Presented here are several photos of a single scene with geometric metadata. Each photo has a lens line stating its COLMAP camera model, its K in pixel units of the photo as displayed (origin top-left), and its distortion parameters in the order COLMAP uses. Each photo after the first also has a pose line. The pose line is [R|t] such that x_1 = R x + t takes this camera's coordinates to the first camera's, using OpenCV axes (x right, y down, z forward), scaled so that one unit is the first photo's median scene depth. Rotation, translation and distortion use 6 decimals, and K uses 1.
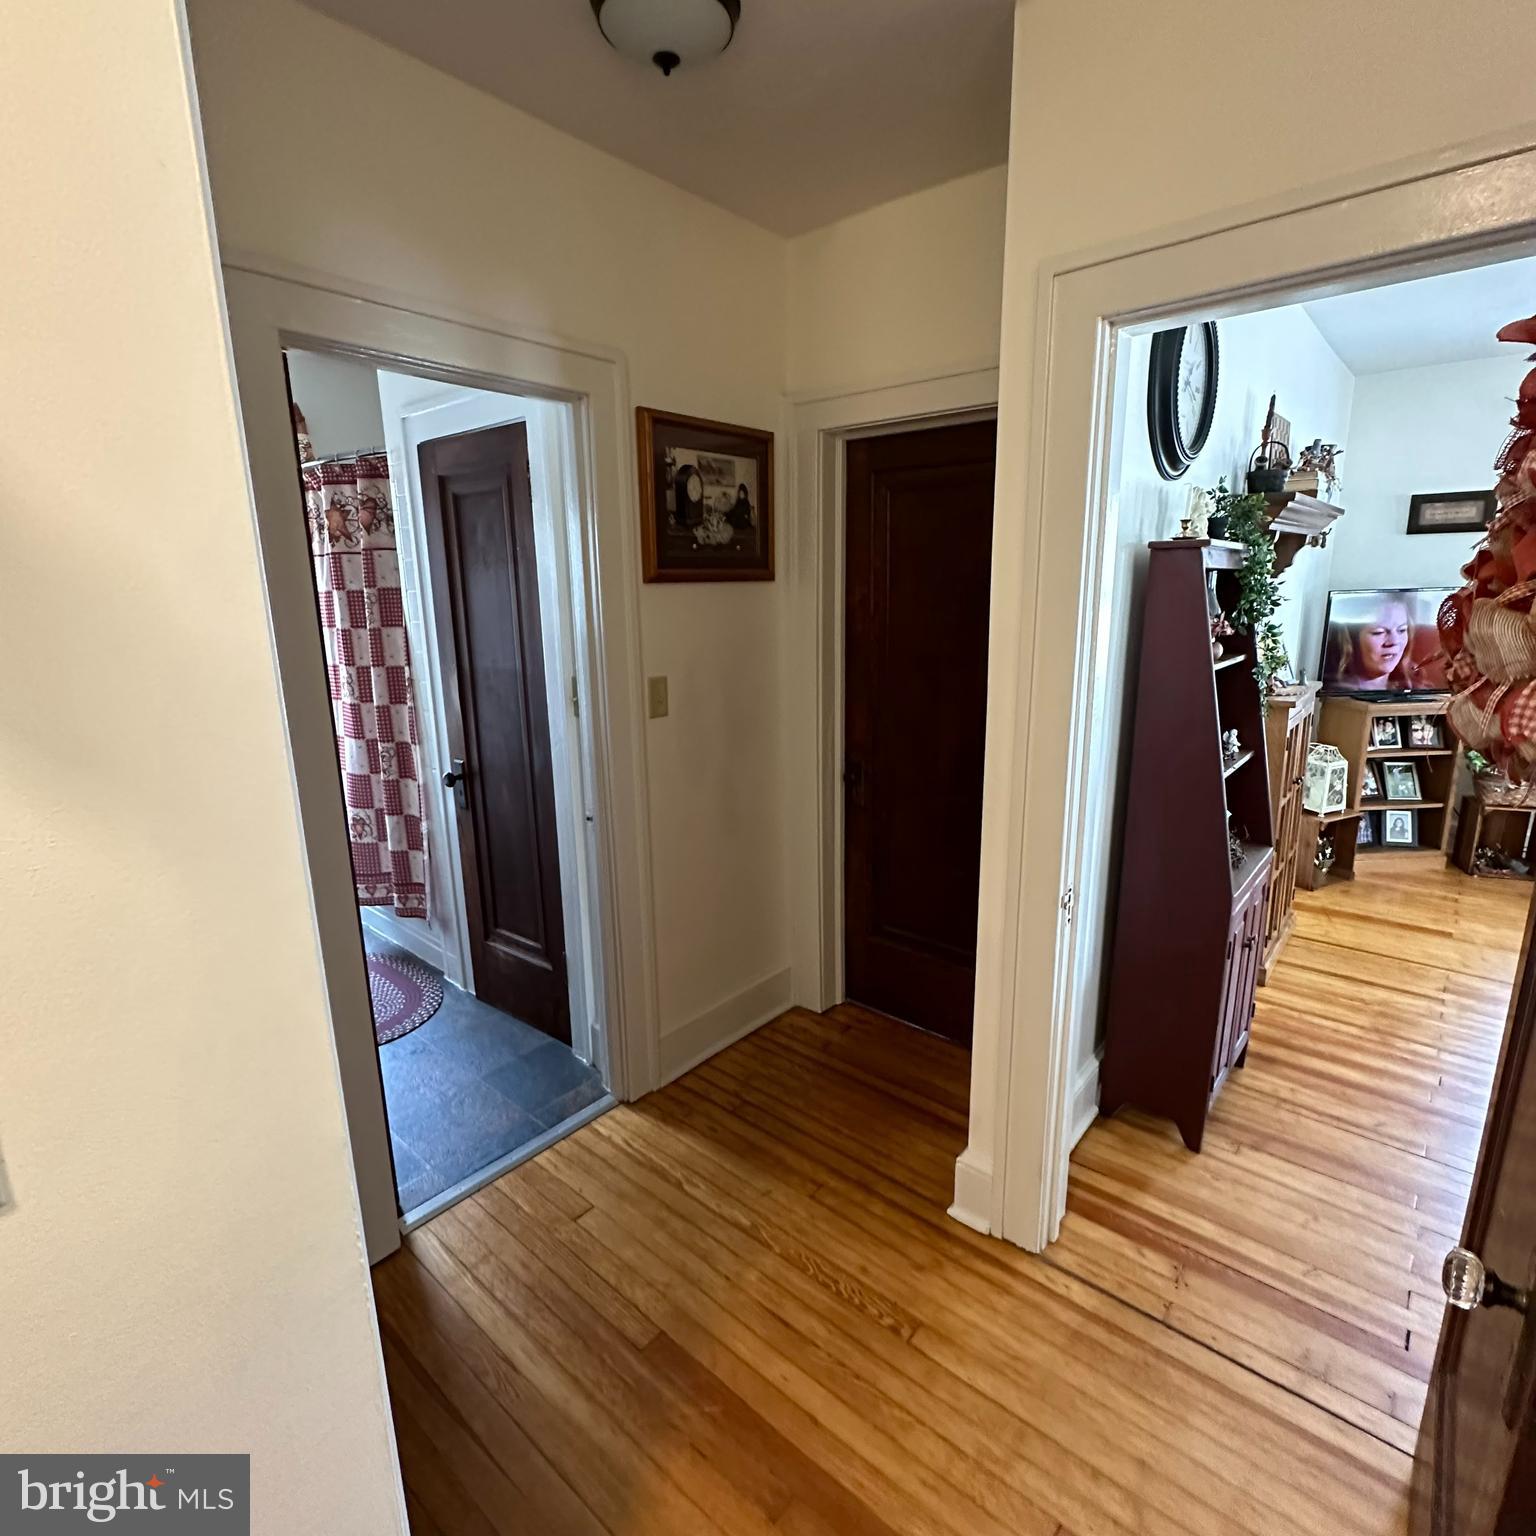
lens RADIAL K [[818.8, 0, 766.6], [0, 818.8, 766.9], [0, 0, 1]] dist [-0.001778, -0.001166]
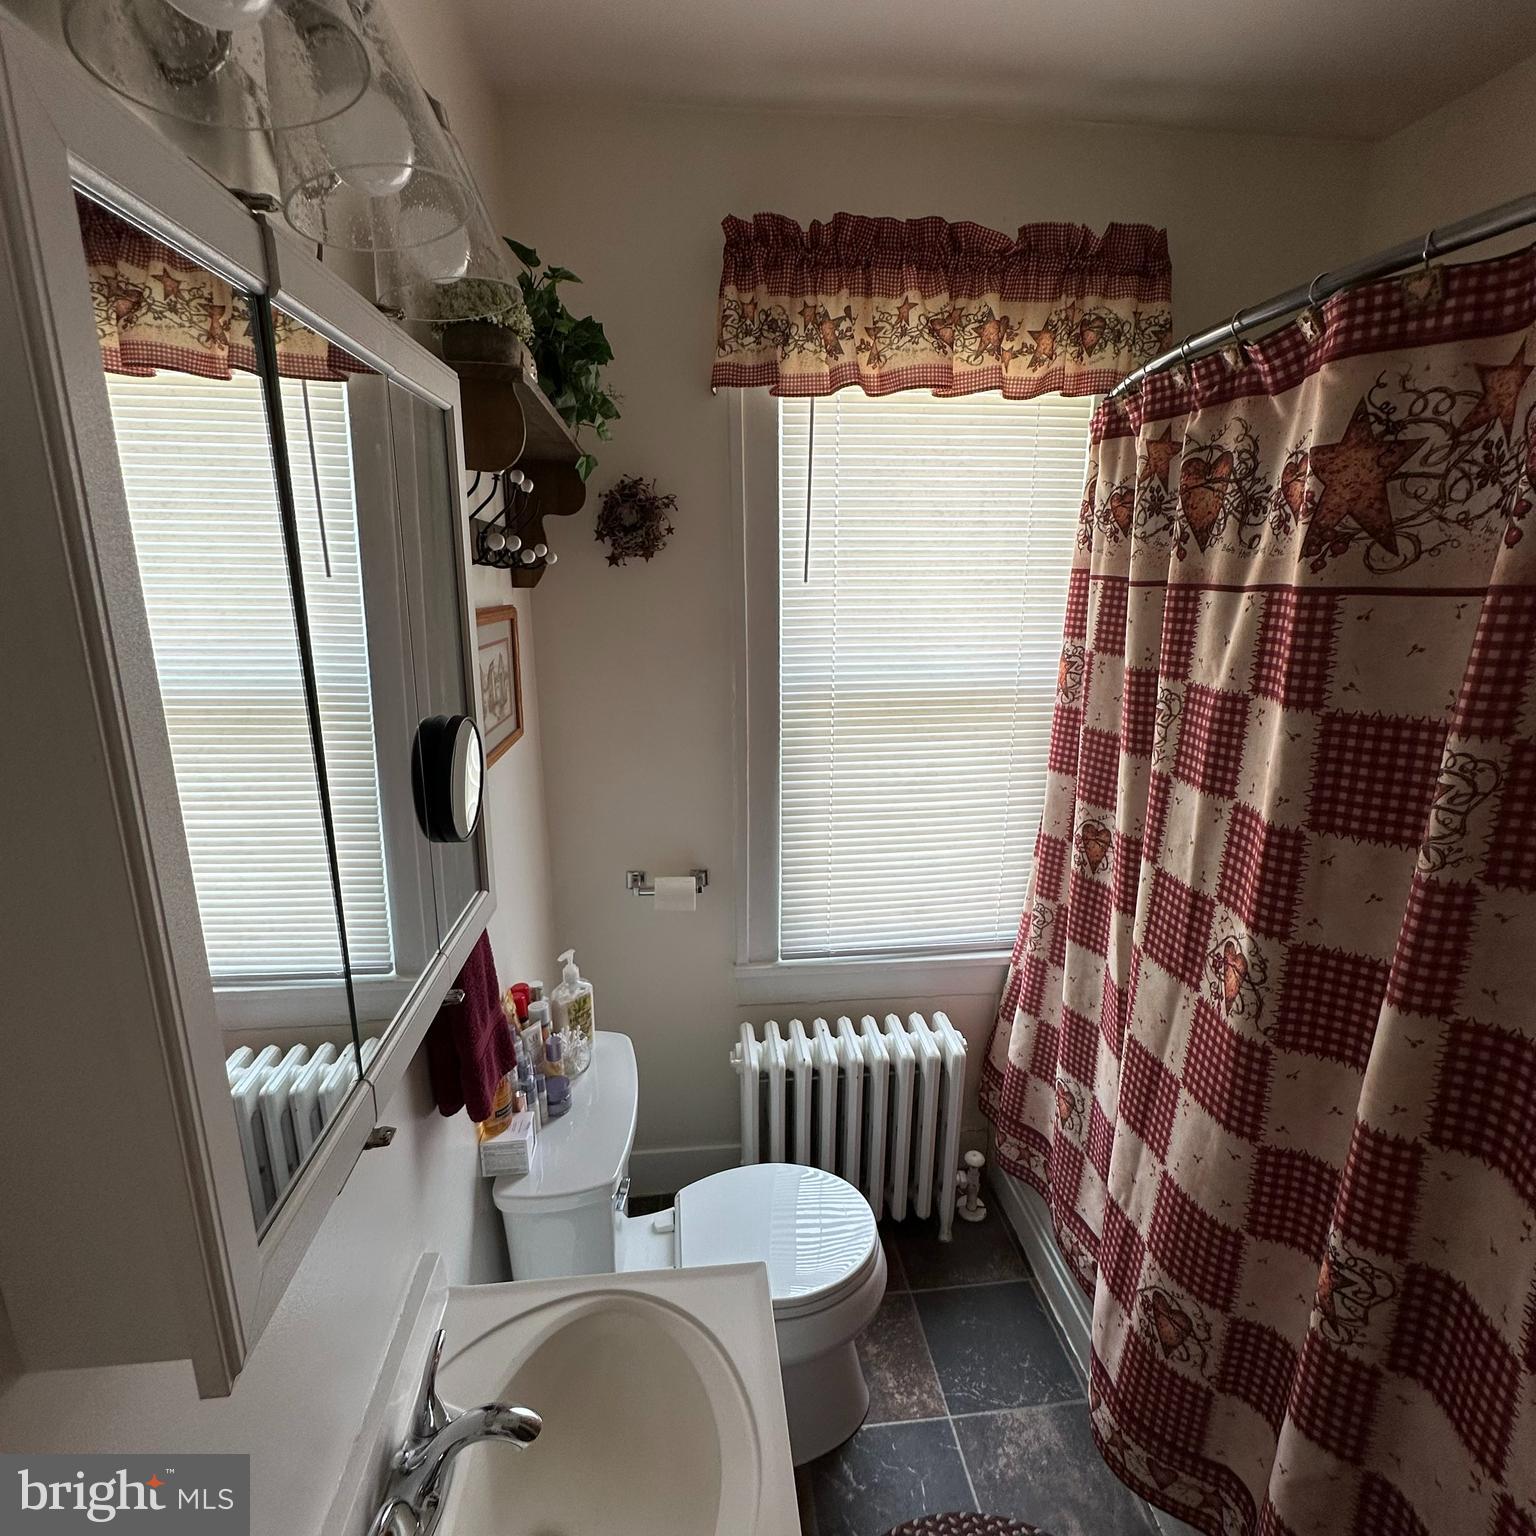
lens RADIAL K [[818.8, 0, 769.3], [0, 818.8, 766.0], [0, 0, 1]] dist [-0.001778, -0.001166]
pose [[0.728334, 0.173335, -0.662937, -0.463348], [-0.157807, 0.983901, 0.083882, -0.190704], [0.666804, 0.043522, 0.743961, 0.642758]]
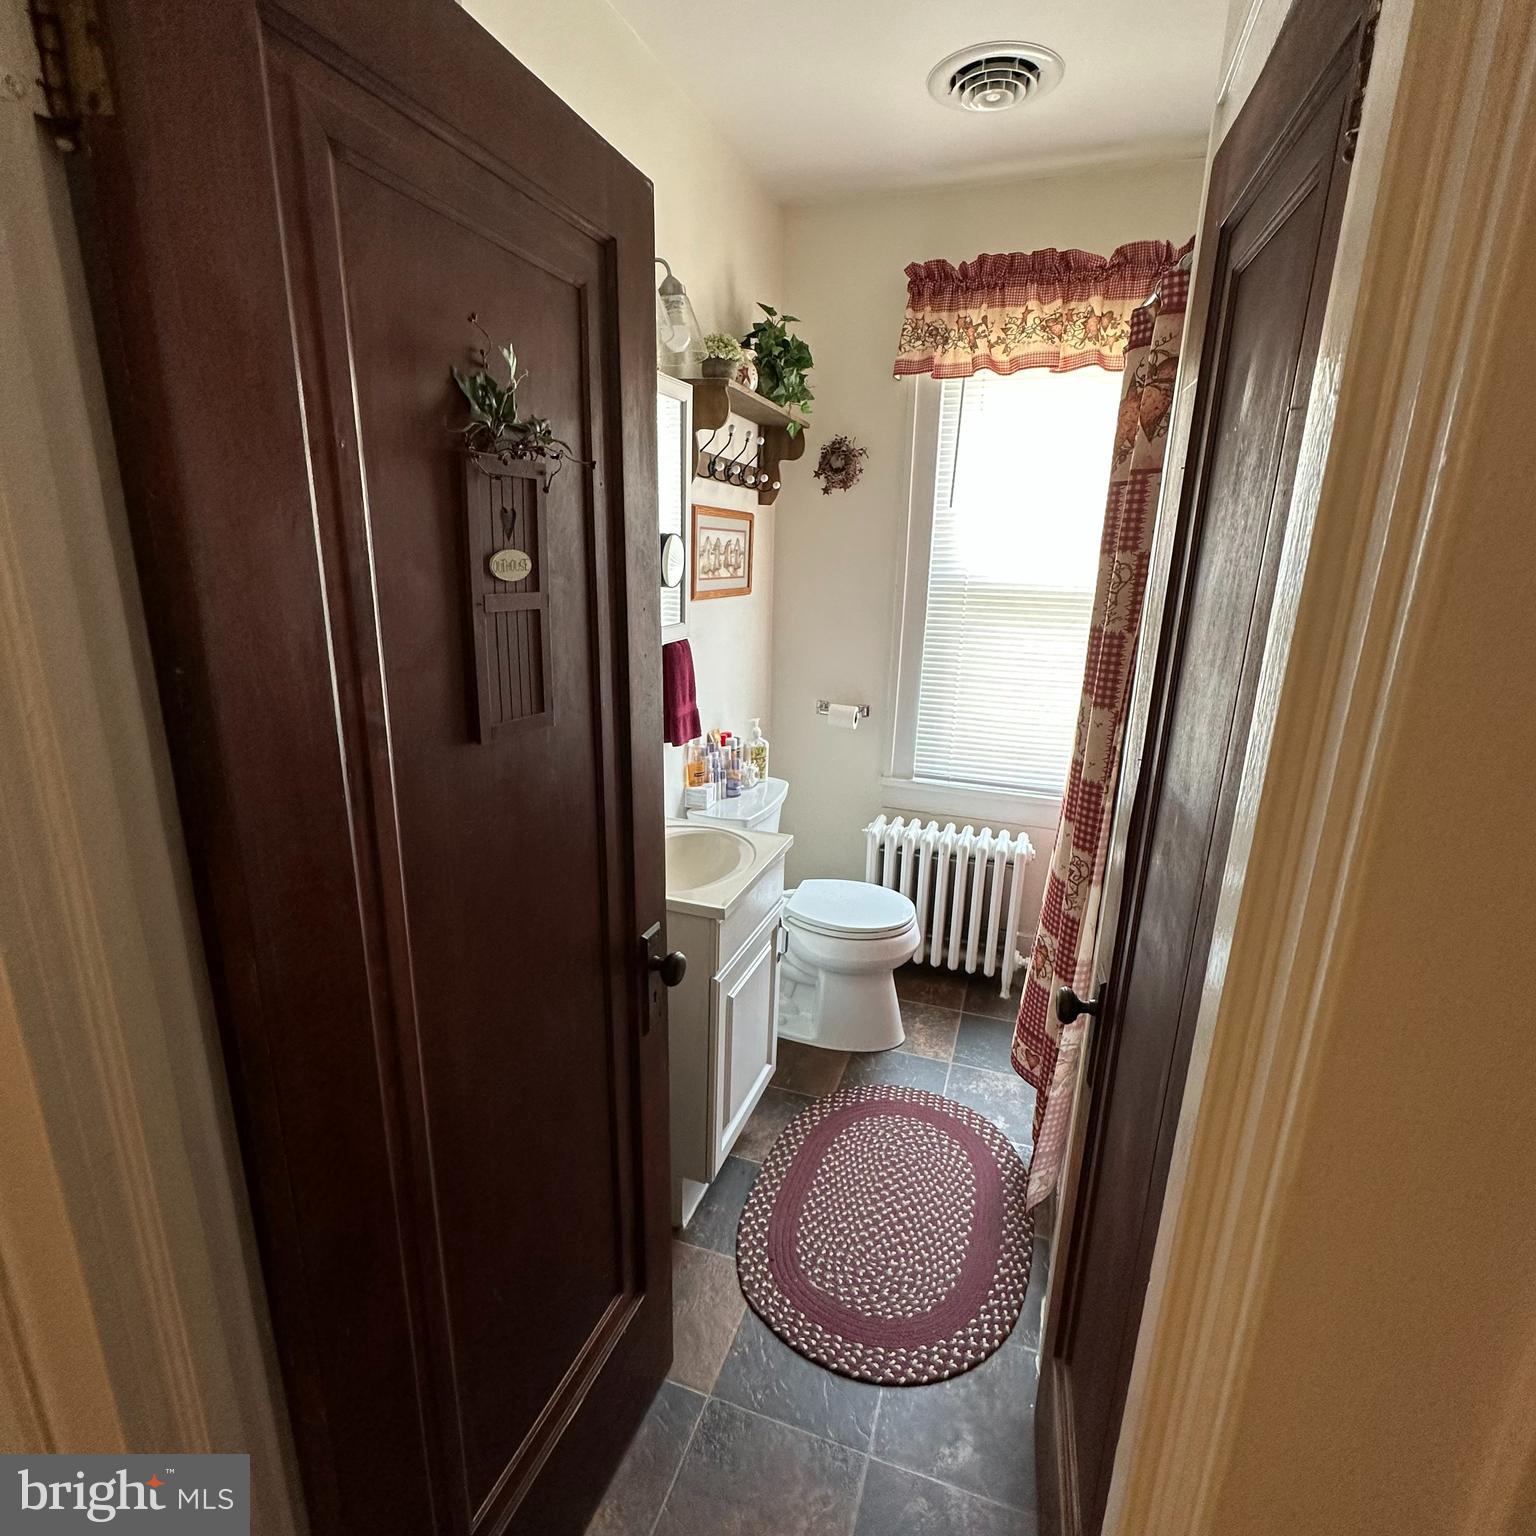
lens RADIAL K [[818.8, 0, 769.6], [0, 818.8, 766.1], [0, 0, 1]] dist [-0.001778, -0.001166]
pose [[0.370094, 0.268567, -0.889327, -0.086786], [-0.232654, 0.953589, 0.191155, -0.135838], [0.899390, 0.136160, 0.415401, 0.603412]]
